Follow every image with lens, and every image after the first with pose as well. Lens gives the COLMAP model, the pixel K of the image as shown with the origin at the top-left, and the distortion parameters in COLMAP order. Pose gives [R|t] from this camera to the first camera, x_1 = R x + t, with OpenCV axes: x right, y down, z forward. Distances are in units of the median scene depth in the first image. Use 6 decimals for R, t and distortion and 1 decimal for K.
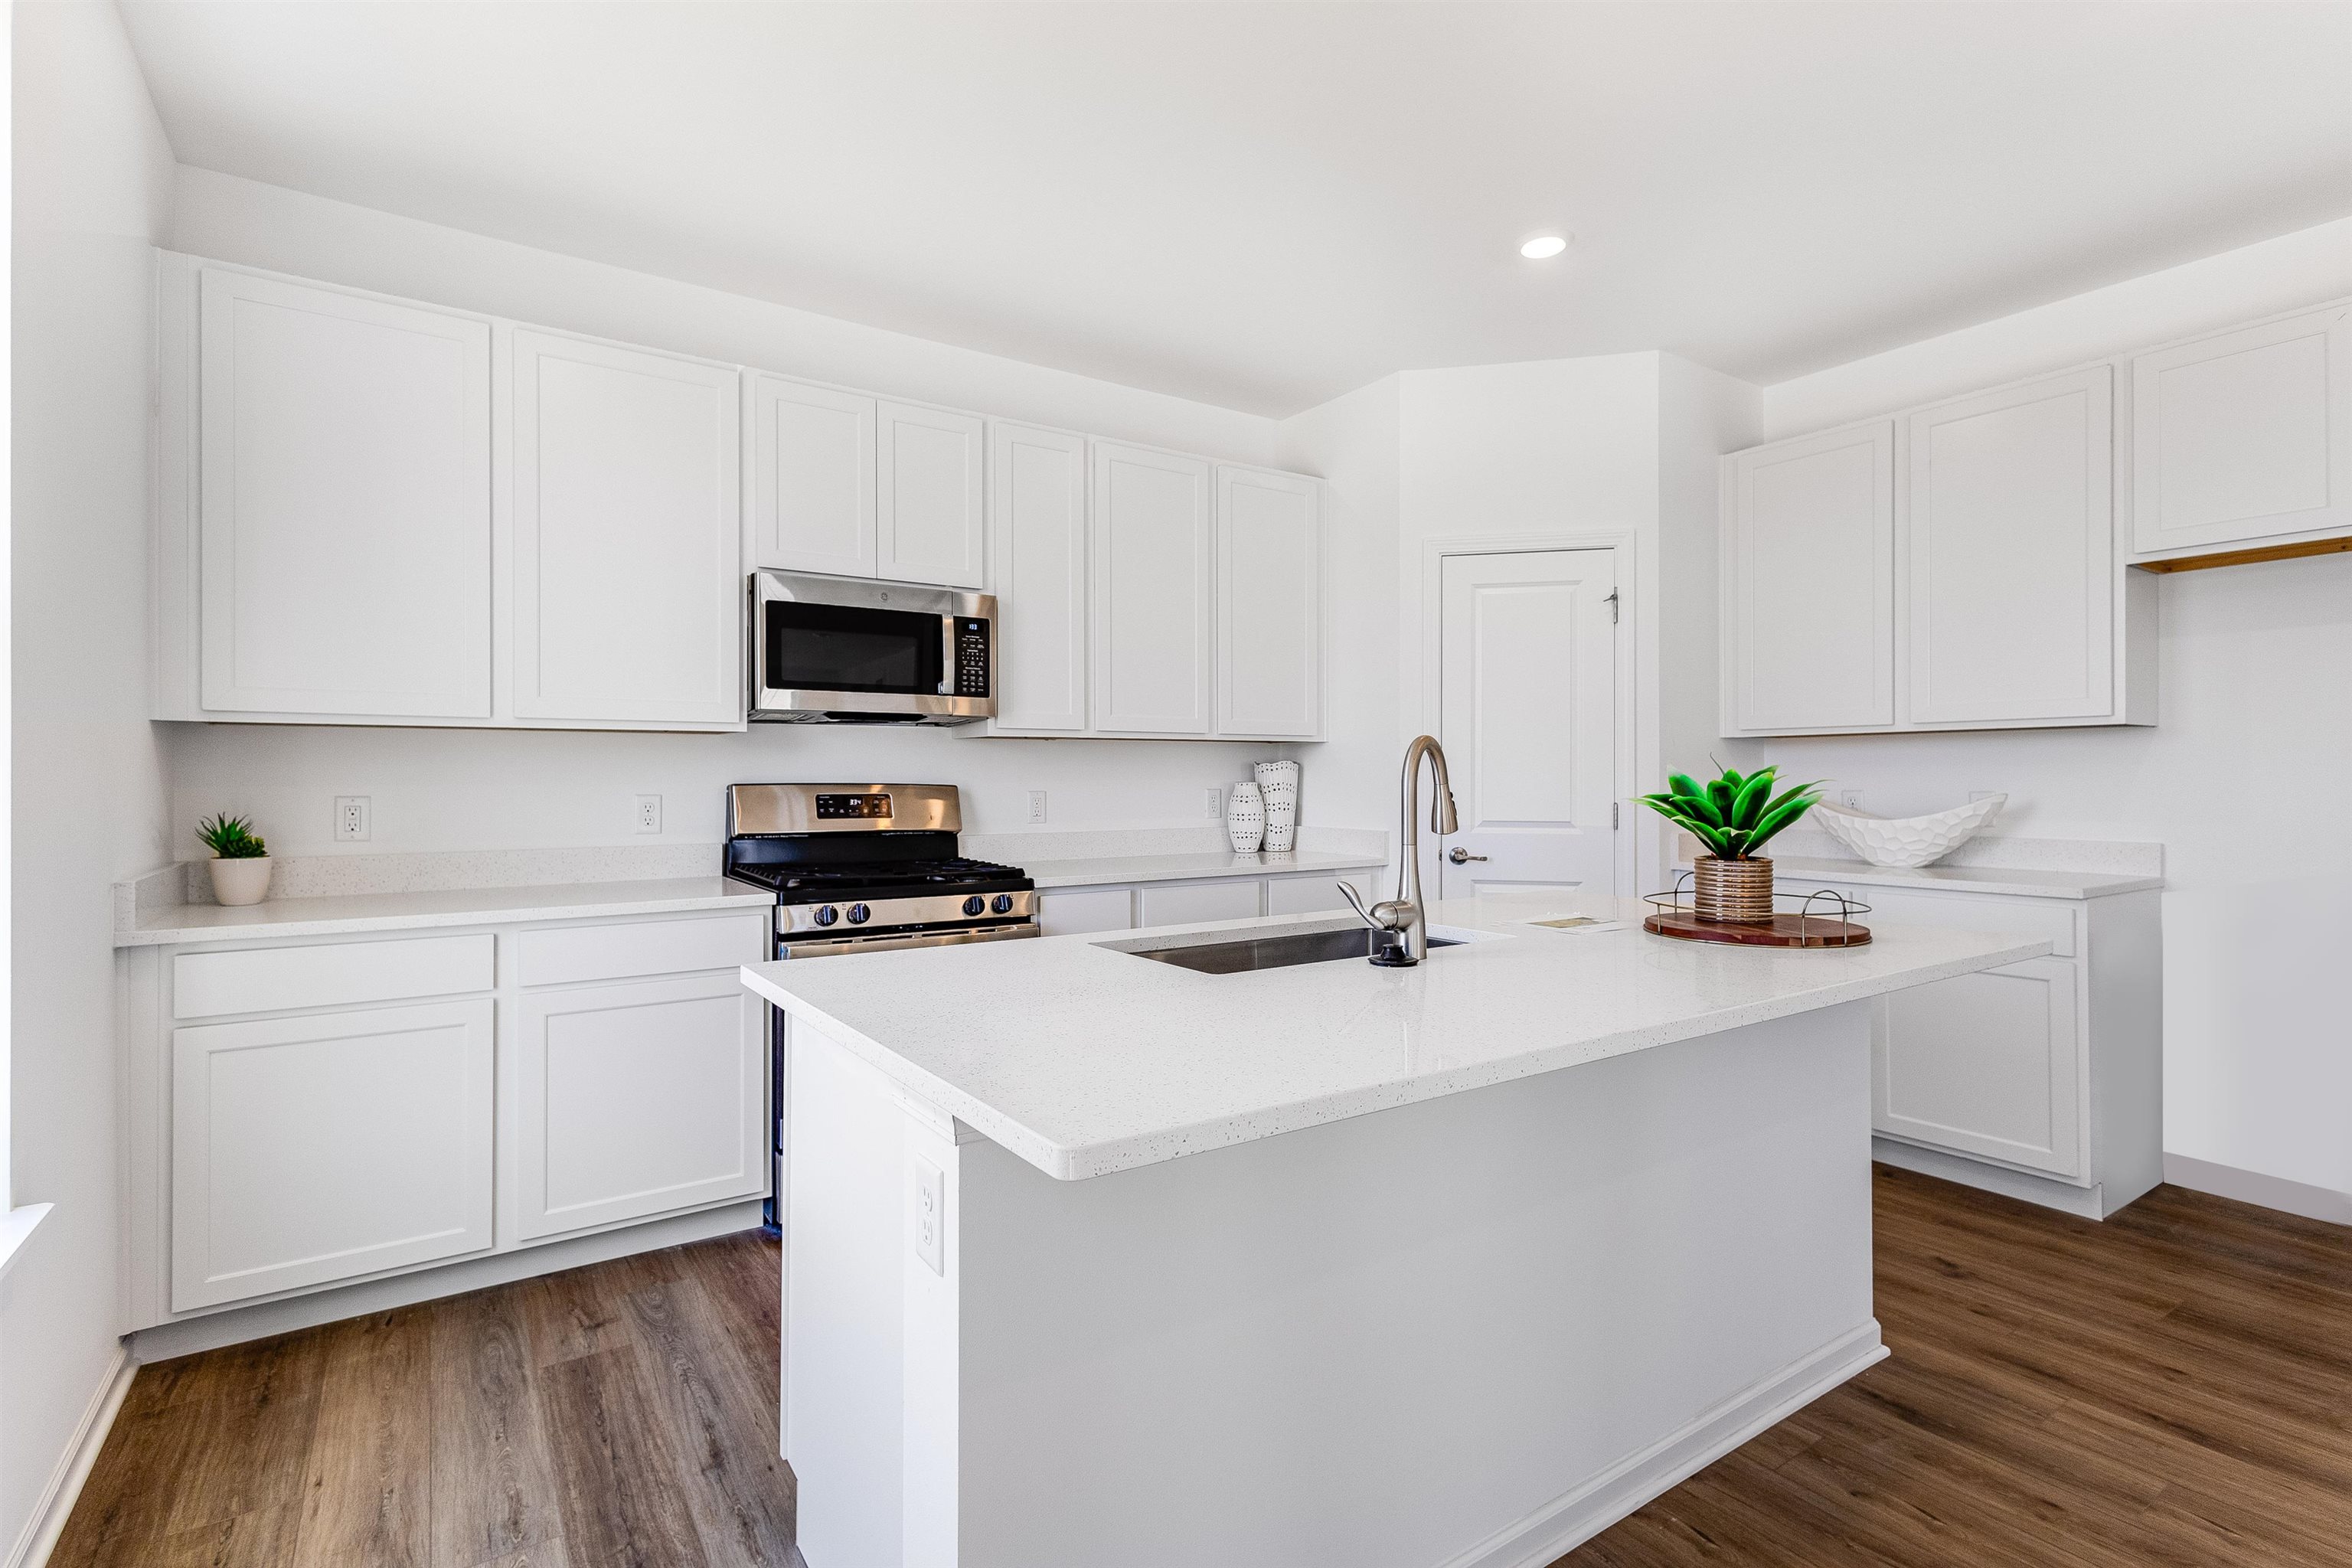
lens RADIAL K [[1095.0, 0, 1186.6], [0, 1095.0, 777.2], [0, 0, 1]] dist [0.010977, 0.001017]
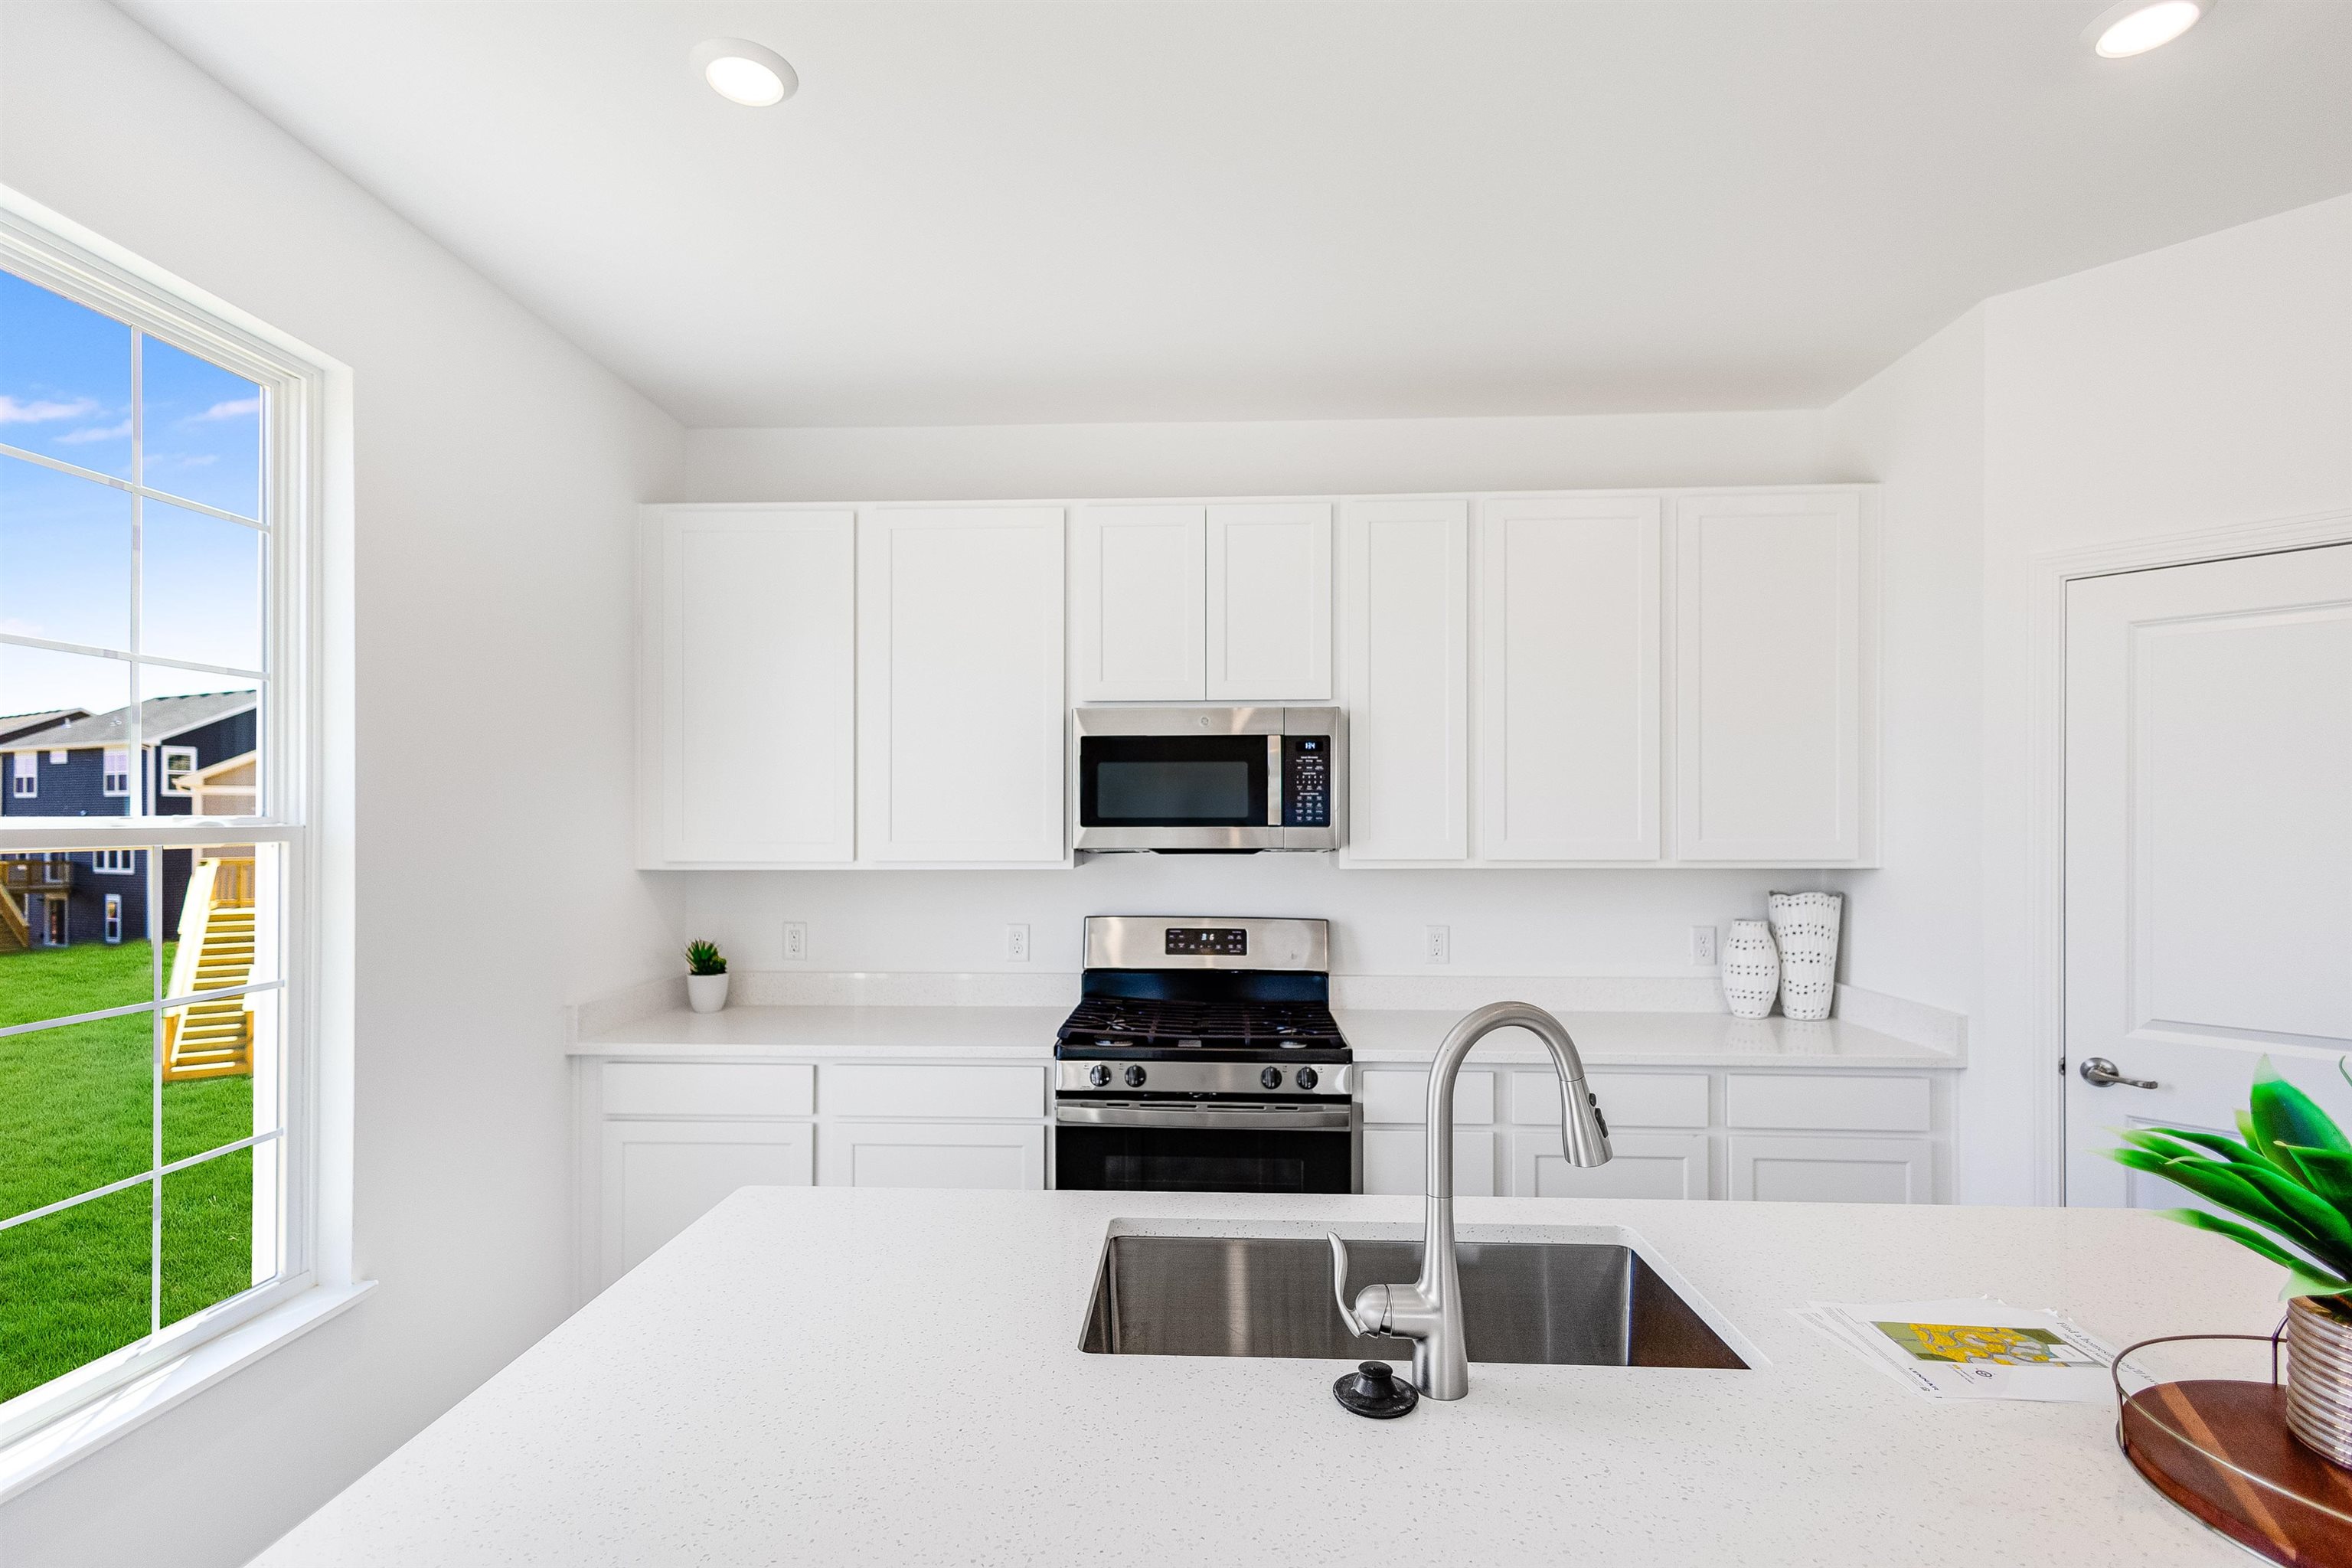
lens RADIAL K [[1095.0, 0, 1180.5], [0, 1095.0, 826.5], [0, 0, 1]] dist [0.010977, 0.001017]
pose [[0.802162, 0.002934, -0.597100, 0.240568], [-0.003307, 0.999994, 0.000471, -0.073346], [0.597098, 0.001596, 0.802167, 0.243190]]
